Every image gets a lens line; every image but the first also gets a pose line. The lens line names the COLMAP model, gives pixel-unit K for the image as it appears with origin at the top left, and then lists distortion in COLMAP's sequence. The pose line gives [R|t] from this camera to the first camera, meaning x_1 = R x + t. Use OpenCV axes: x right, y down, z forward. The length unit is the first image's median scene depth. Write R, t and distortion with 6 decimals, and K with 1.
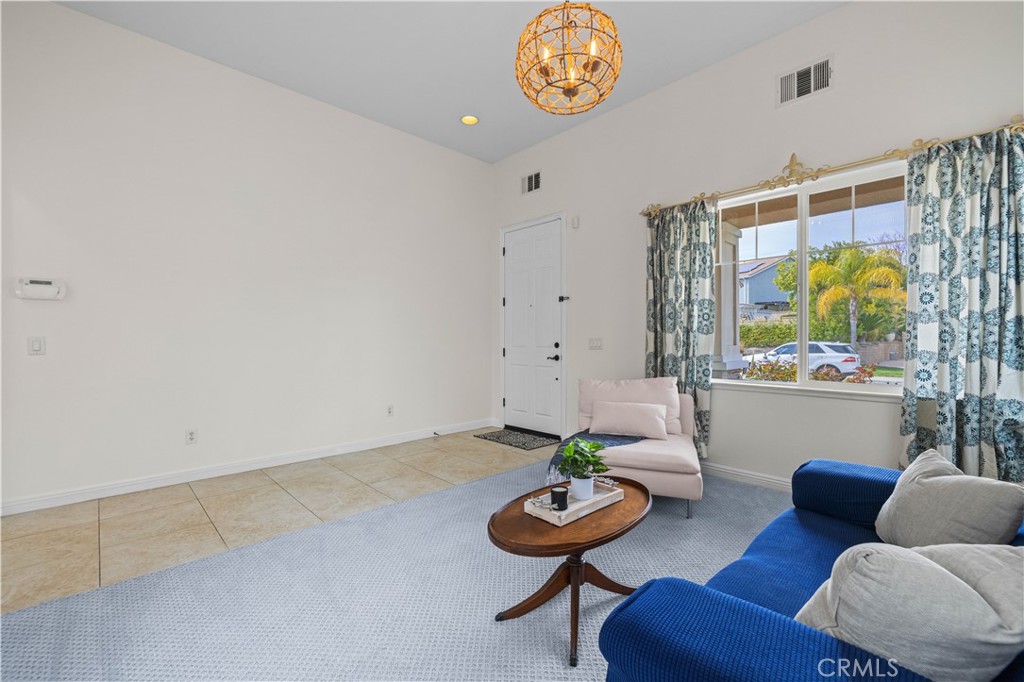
lens RADIAL K [[433.3, 0, 501.9], [0, 433.3, 341.1], [0, 0, 1]] dist [-0.000220, -0.000108]
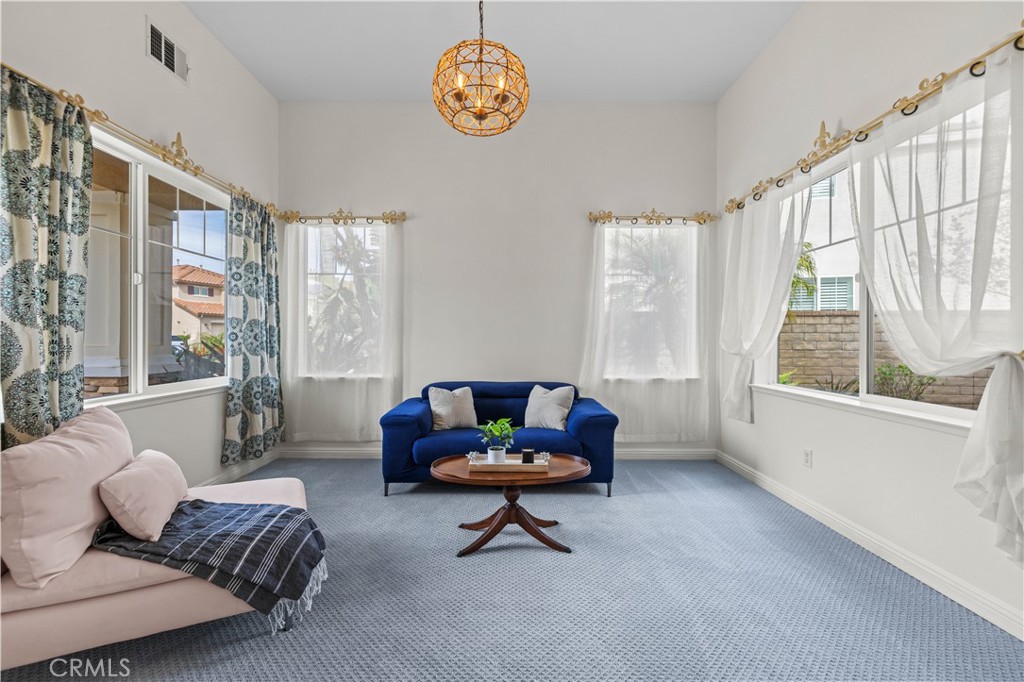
lens RADIAL K [[432.2, 0, 510.7], [0, 432.2, 338.3], [0, 0, 1]] dist [0.001720, 0.000111]
pose [[-0.735717, -0.001740, 0.677287, -0.395321], [-0.000043, 0.999997, 0.002522, -0.008041], [-0.677289, 0.001826, -0.735715, 1.067876]]
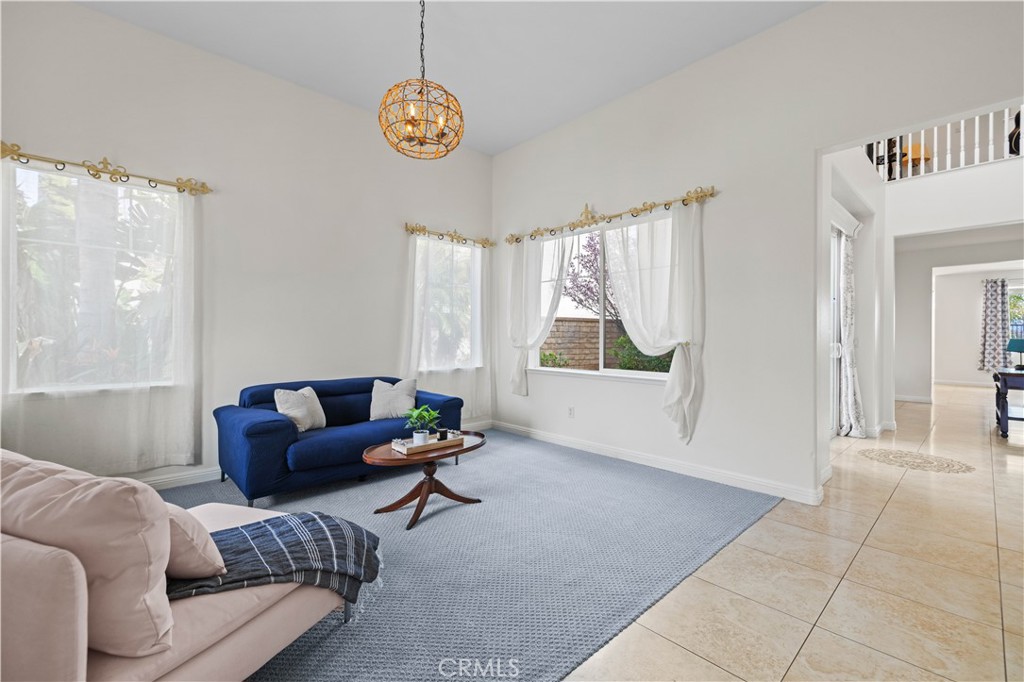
lens RADIAL K [[432.2, 0, 510.7], [0, 432.2, 338.3], [0, 0, 1]] dist [0.001720, 0.000111]
pose [[-0.999998, -0.001840, -0.000978, -0.064220], [-0.001847, 0.999973, 0.007120, -0.007682], [0.000965, 0.007121, -0.999974, 1.378002]]
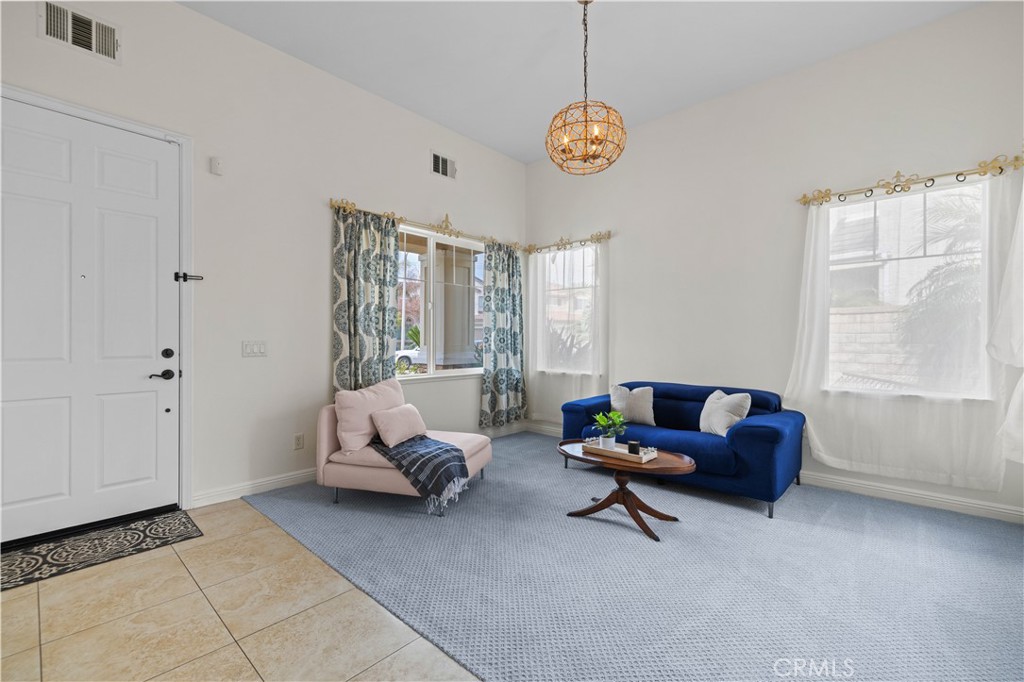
lens RADIAL K [[437.1, 0, 513.6], [0, 437.1, 338.1], [0, 0, 1]] dist [0.001787, 0.000250]
pose [[-0.093787, 0.002020, 0.995590, -0.718242], [0.002096, 0.999996, -0.001832, -0.012785], [-0.995590, 0.001915, -0.093791, 0.817878]]
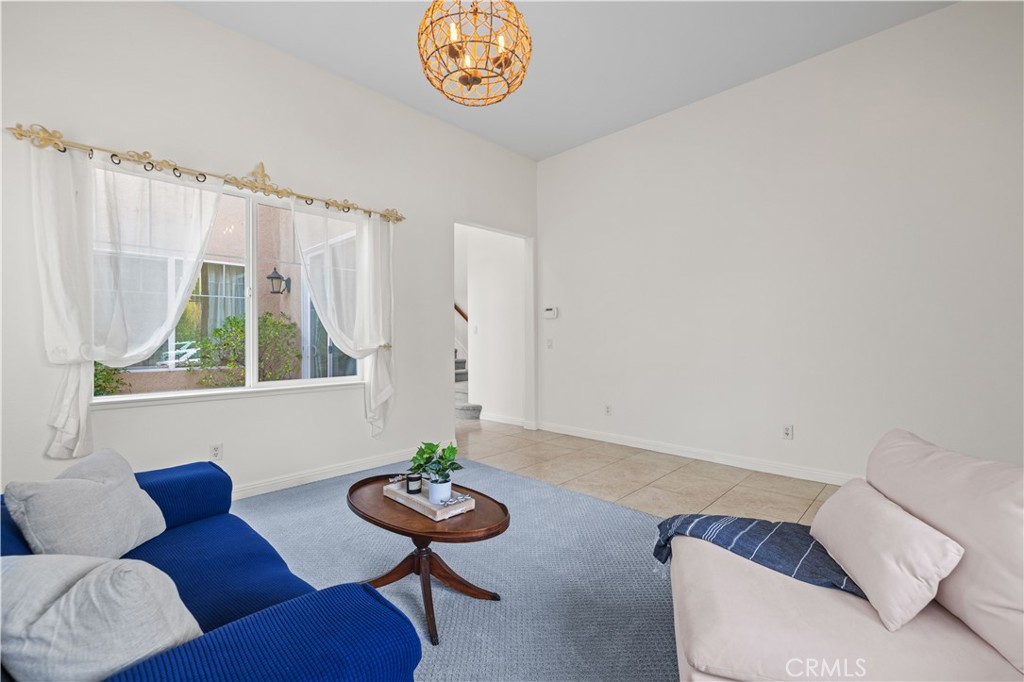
lens RADIAL K [[433.3, 0, 501.9], [0, 433.3, 341.1], [0, 0, 1]] dist [-0.000220, -0.000108]
pose [[0.026463, 0.001876, -0.999648, 0.658847], [0.001472, 0.999997, 0.001916, -0.002589], [0.999649, -0.001522, 0.026461, 0.627787]]
